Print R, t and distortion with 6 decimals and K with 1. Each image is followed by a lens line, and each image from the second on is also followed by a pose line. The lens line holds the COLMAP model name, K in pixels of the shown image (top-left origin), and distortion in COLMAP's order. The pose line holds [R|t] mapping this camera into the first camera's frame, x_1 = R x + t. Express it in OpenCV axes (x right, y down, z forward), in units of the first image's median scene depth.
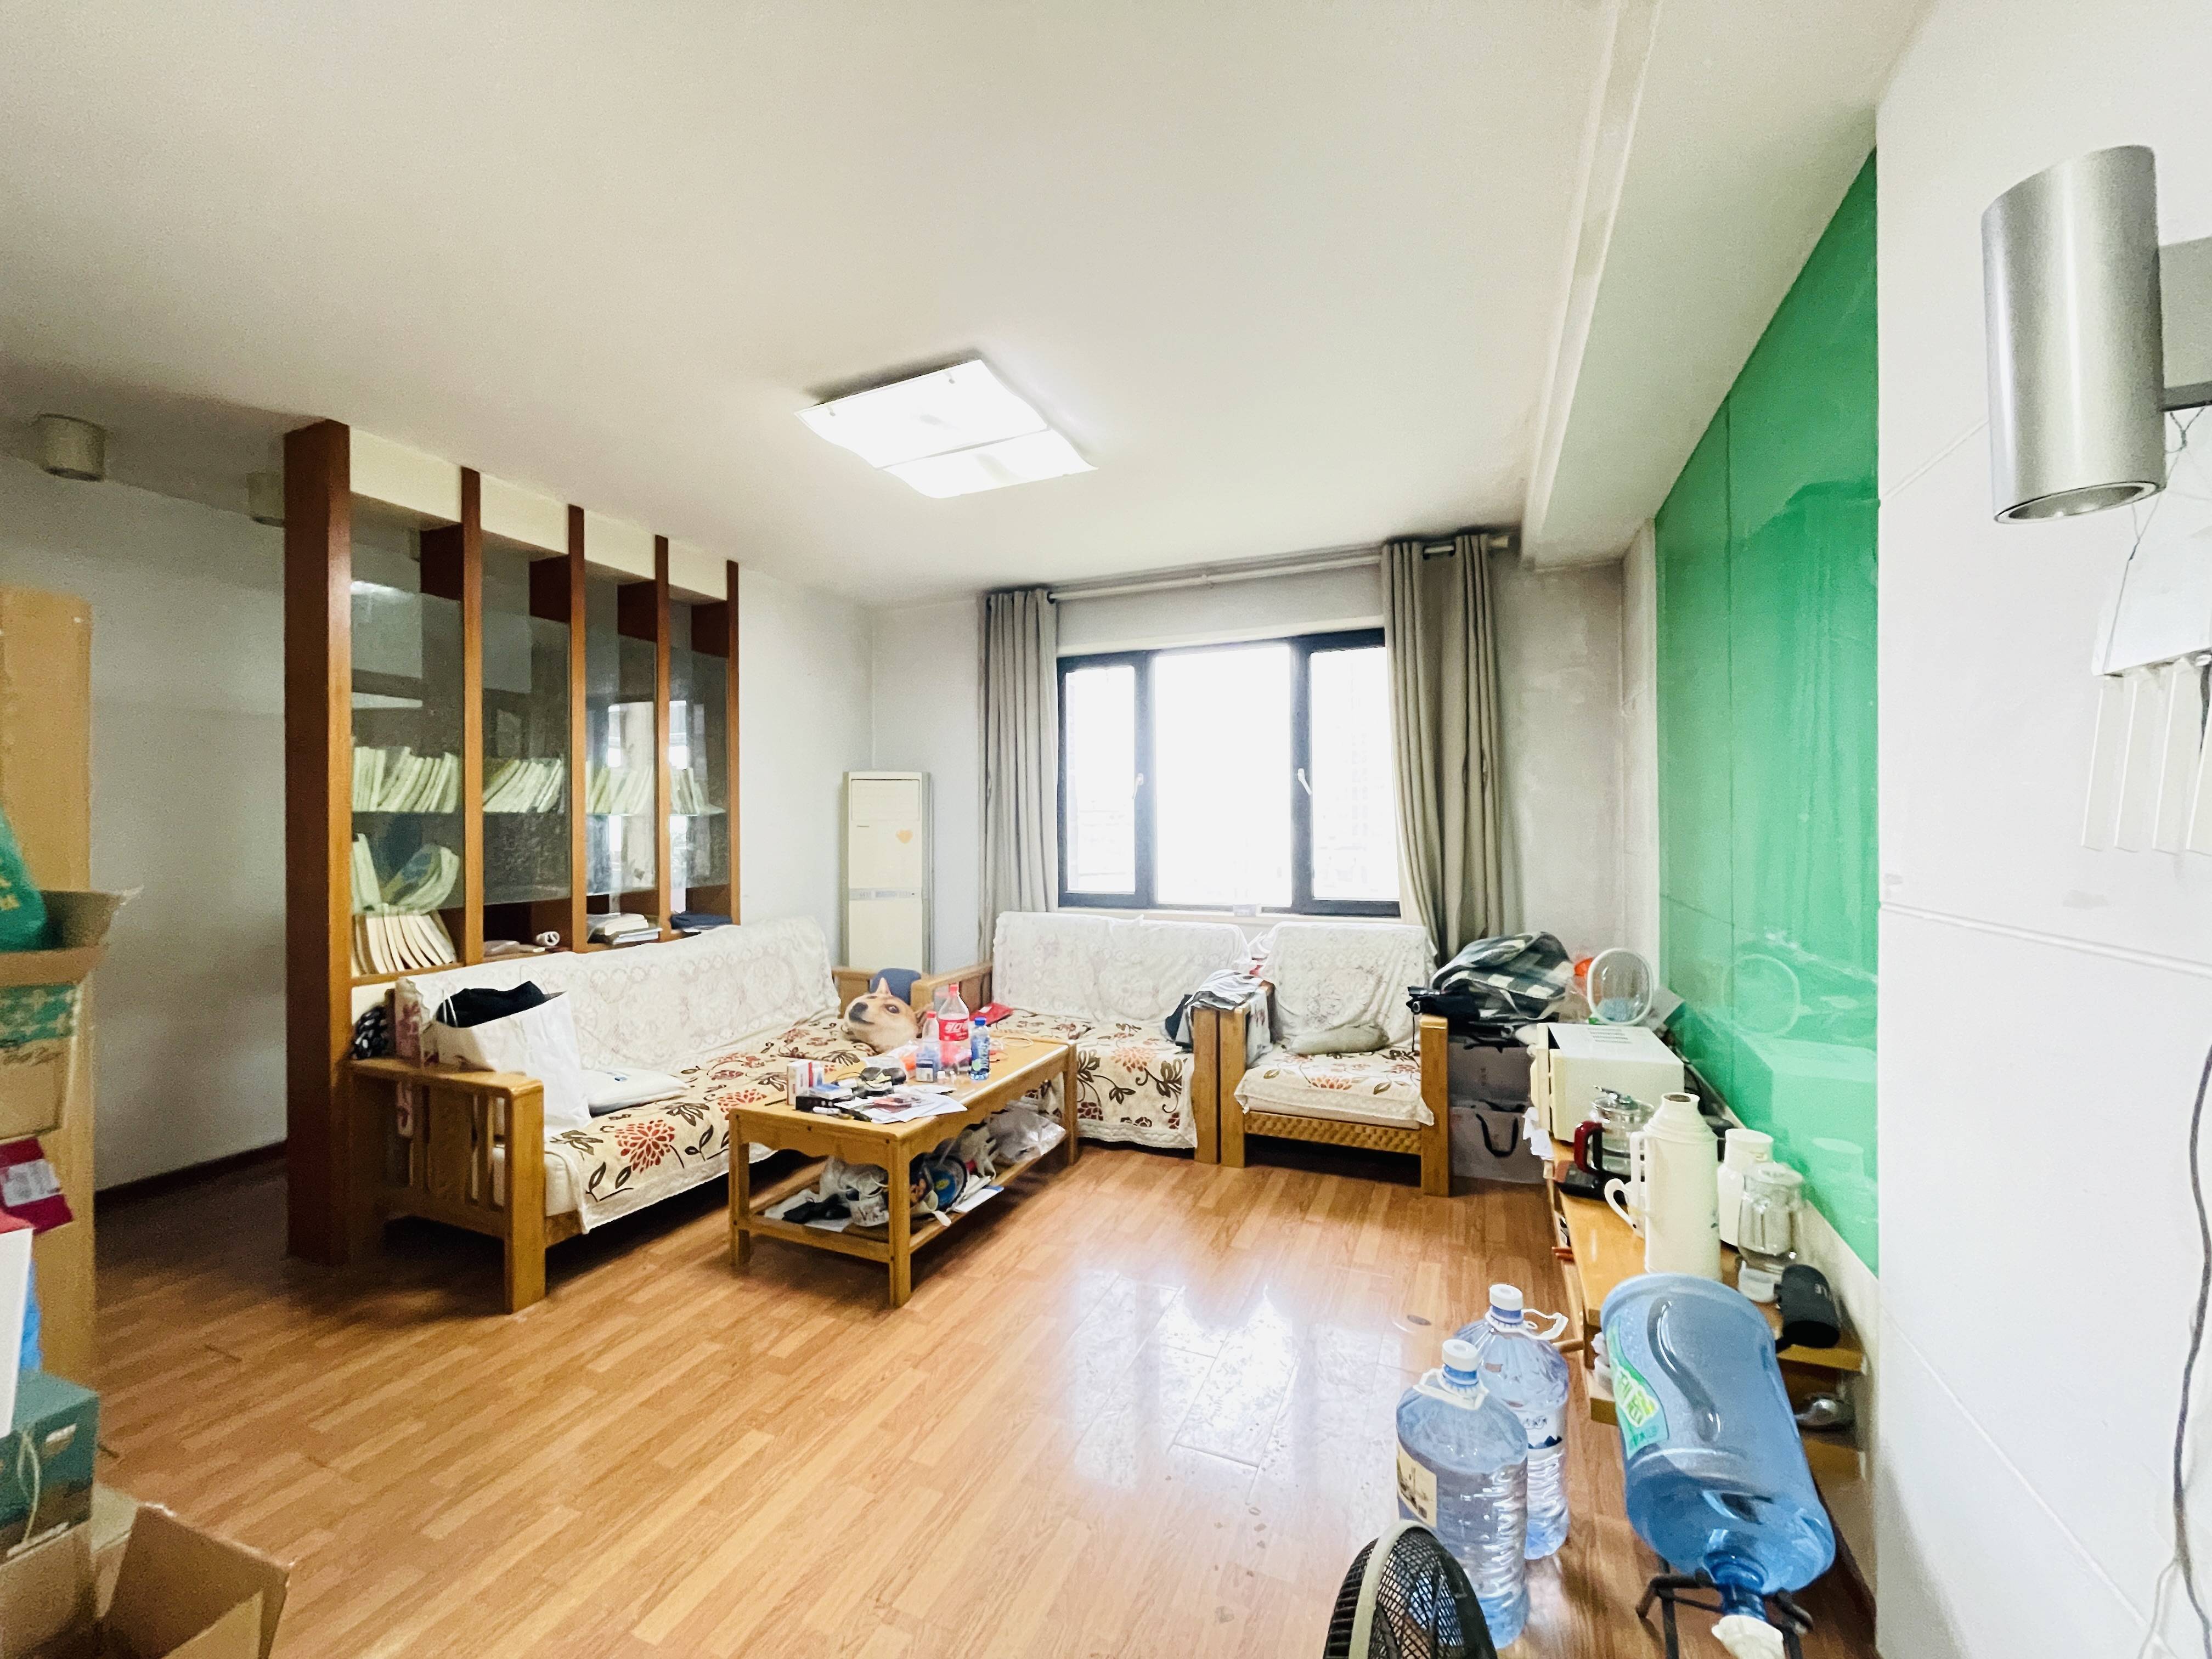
lens RADIAL K [[887.8, 0, 1107.6], [0, 887.8, 824.9], [0, 0, 1]] dist [0.002553, -0.001205]
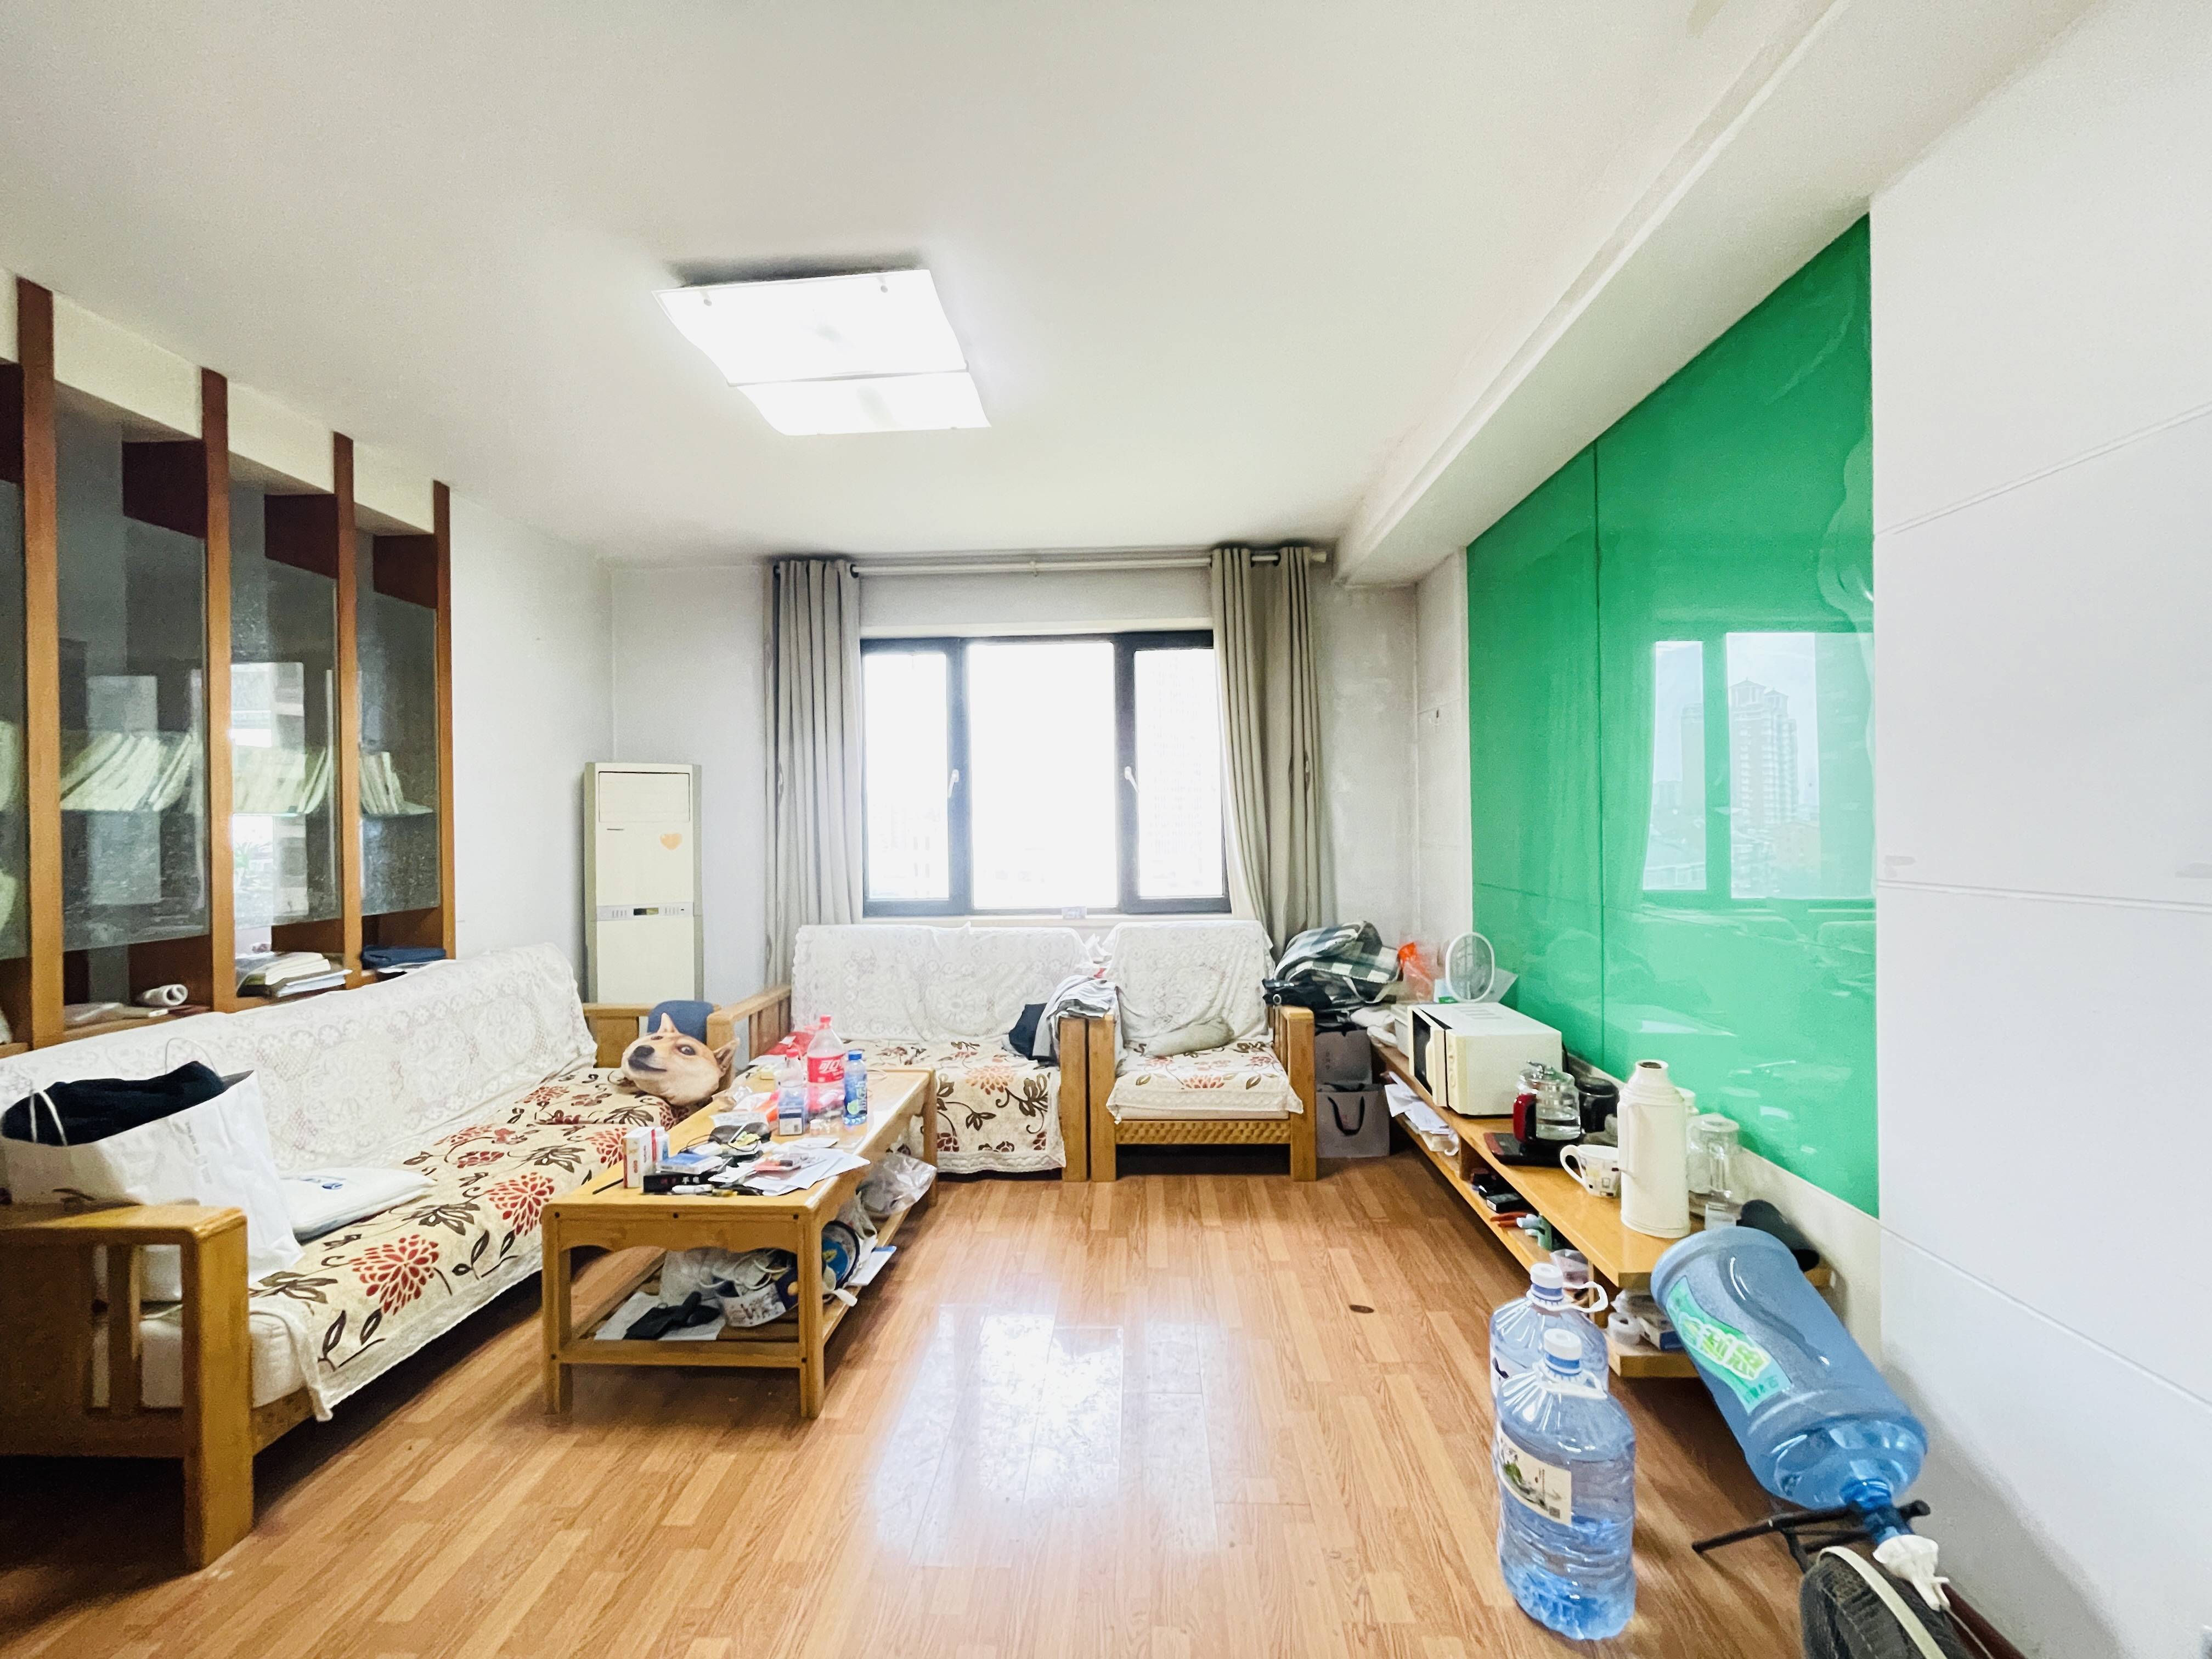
lens RADIAL K [[887.8, 0, 1104.3], [0, 887.8, 825.7], [0, 0, 1]] dist [0.002553, -0.001205]
pose [[0.936962, -0.006834, 0.349364, -0.187267], [0.007579, 0.999971, -0.000766, 0.003082], [-0.349348, 0.003366, 0.936987, 0.102274]]
